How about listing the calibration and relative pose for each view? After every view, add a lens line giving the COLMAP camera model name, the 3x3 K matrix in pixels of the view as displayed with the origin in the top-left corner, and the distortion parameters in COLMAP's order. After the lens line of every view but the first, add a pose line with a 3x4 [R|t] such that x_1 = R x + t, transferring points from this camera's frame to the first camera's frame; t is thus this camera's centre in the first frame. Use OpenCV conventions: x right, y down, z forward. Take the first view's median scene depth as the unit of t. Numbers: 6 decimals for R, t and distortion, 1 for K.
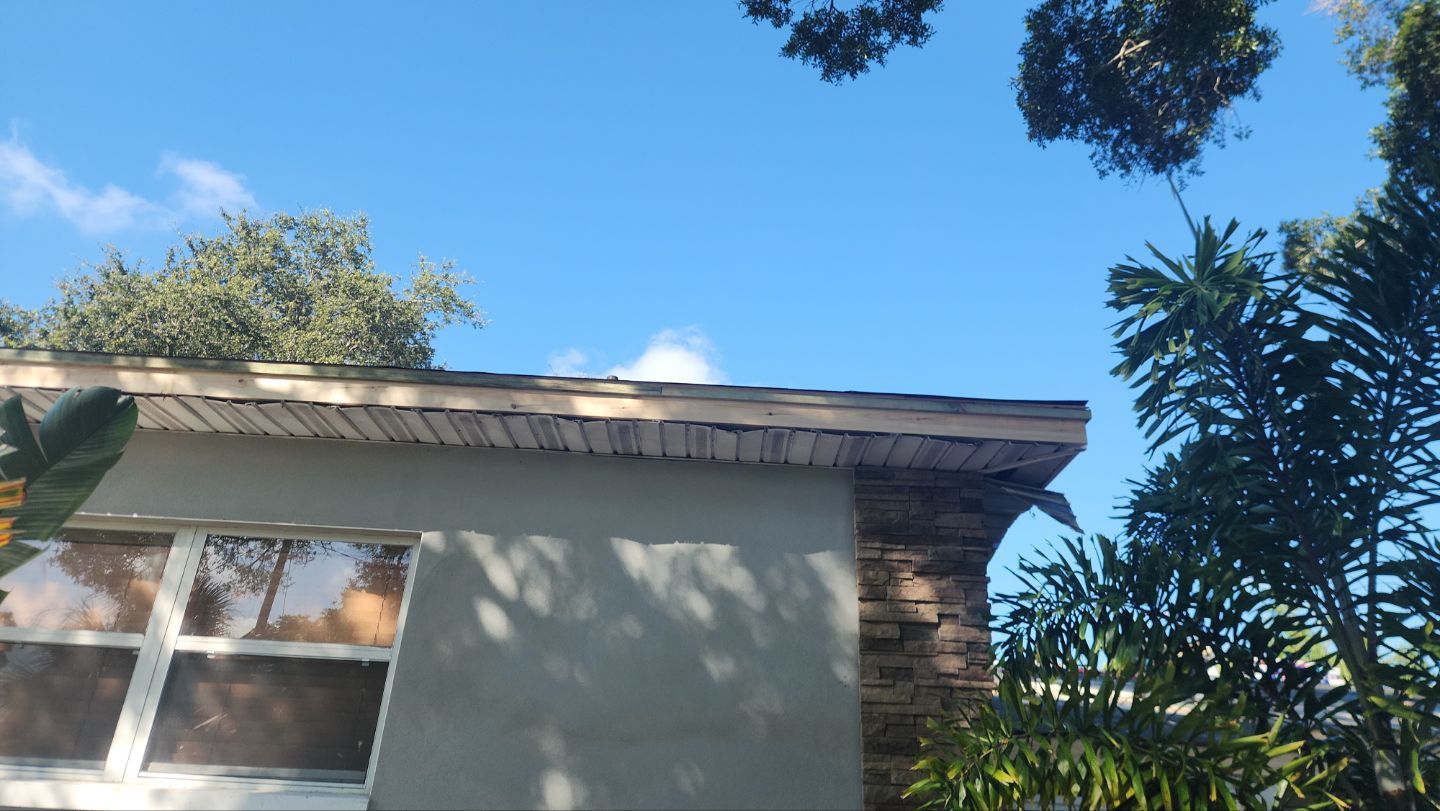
lens RADIAL K [[915.9, 0, 720.0], [0, 915.9, 405.5], [0, 0, 1]] dist [0.026077, -0.001622]
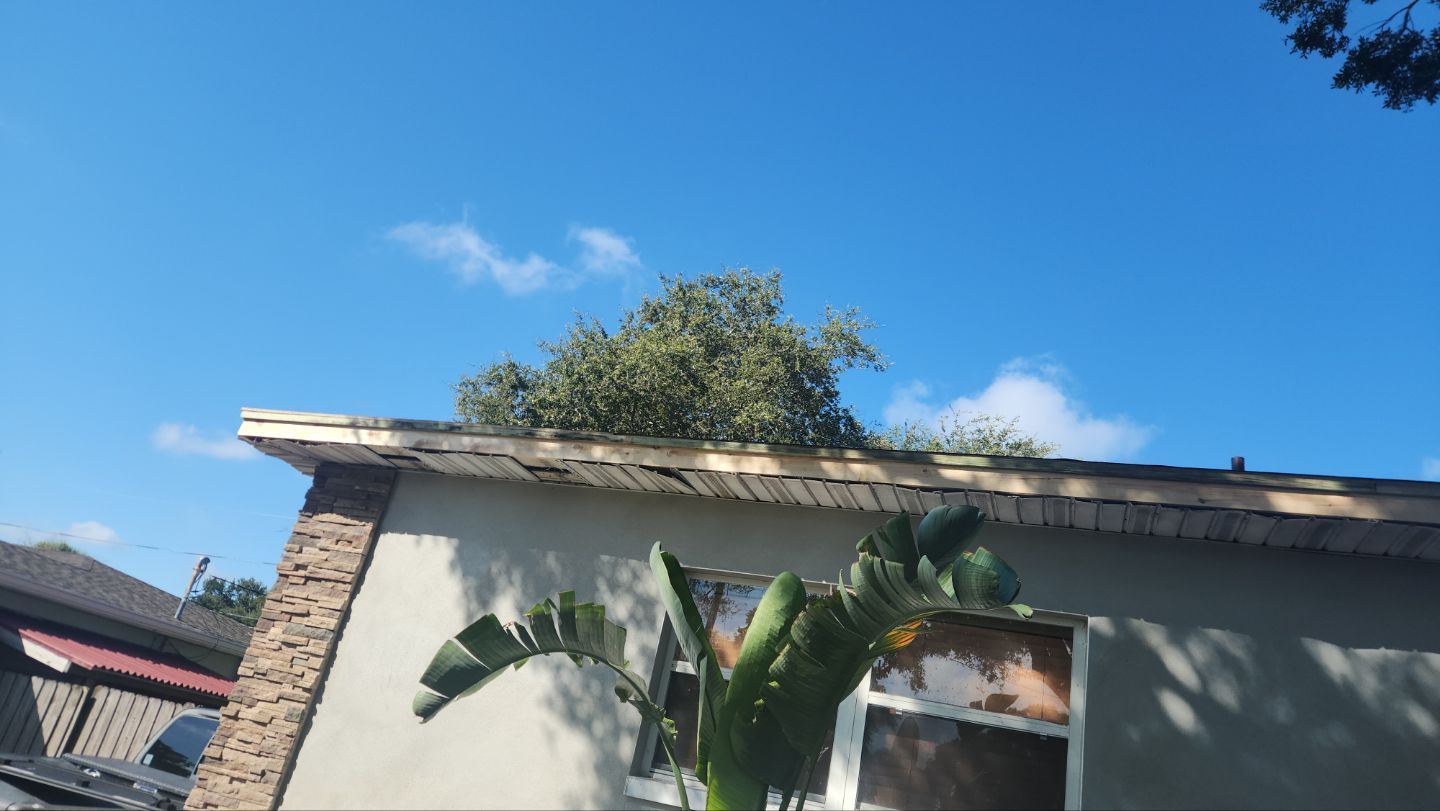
lens RADIAL K [[897.5, 0, 718.6], [0, 897.5, 444.8], [0, 0, 1]] dist [-0.018395, -0.000380]
pose [[0.929322, 0.004524, -0.369242, -0.347862], [-0.000764, 0.999946, 0.010327, -0.068137], [0.369268, -0.009315, 0.929276, -0.095210]]
